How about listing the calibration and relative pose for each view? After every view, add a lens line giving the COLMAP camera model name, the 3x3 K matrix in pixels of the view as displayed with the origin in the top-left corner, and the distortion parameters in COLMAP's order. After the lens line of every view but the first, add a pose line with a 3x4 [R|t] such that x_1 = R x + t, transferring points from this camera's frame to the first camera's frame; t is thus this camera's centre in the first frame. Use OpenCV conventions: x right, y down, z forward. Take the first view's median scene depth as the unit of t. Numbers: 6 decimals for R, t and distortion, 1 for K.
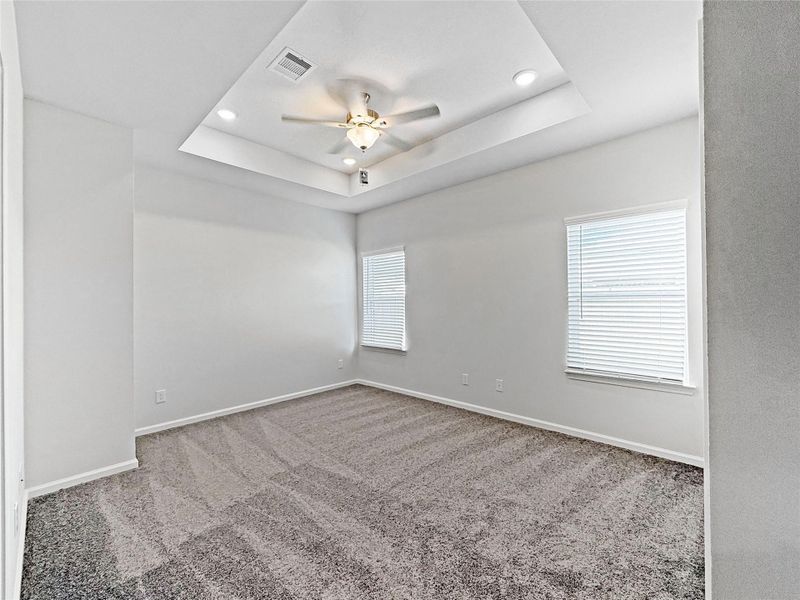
lens RADIAL K [[328.5, 0, 402.9], [0, 328.5, 298.7], [0, 0, 1]] dist [0.010557, -0.000642]
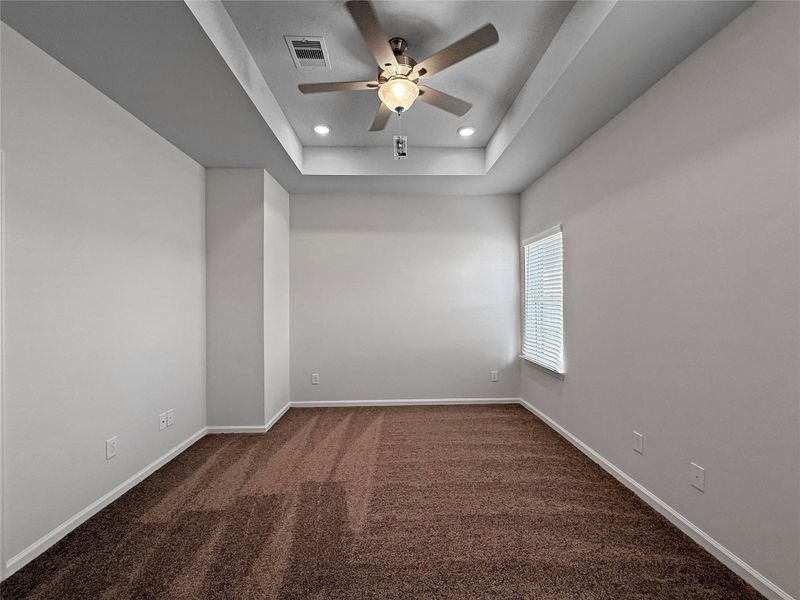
lens RADIAL K [[328.5, 0, 405.4], [0, 328.5, 298.4], [0, 0, 1]] dist [0.010557, -0.000642]
pose [[0.710069, 0.002342, -0.704128, 0.346199], [0.005156, 0.999950, 0.008526, -0.012942], [0.704113, -0.009684, 0.710022, 0.349987]]
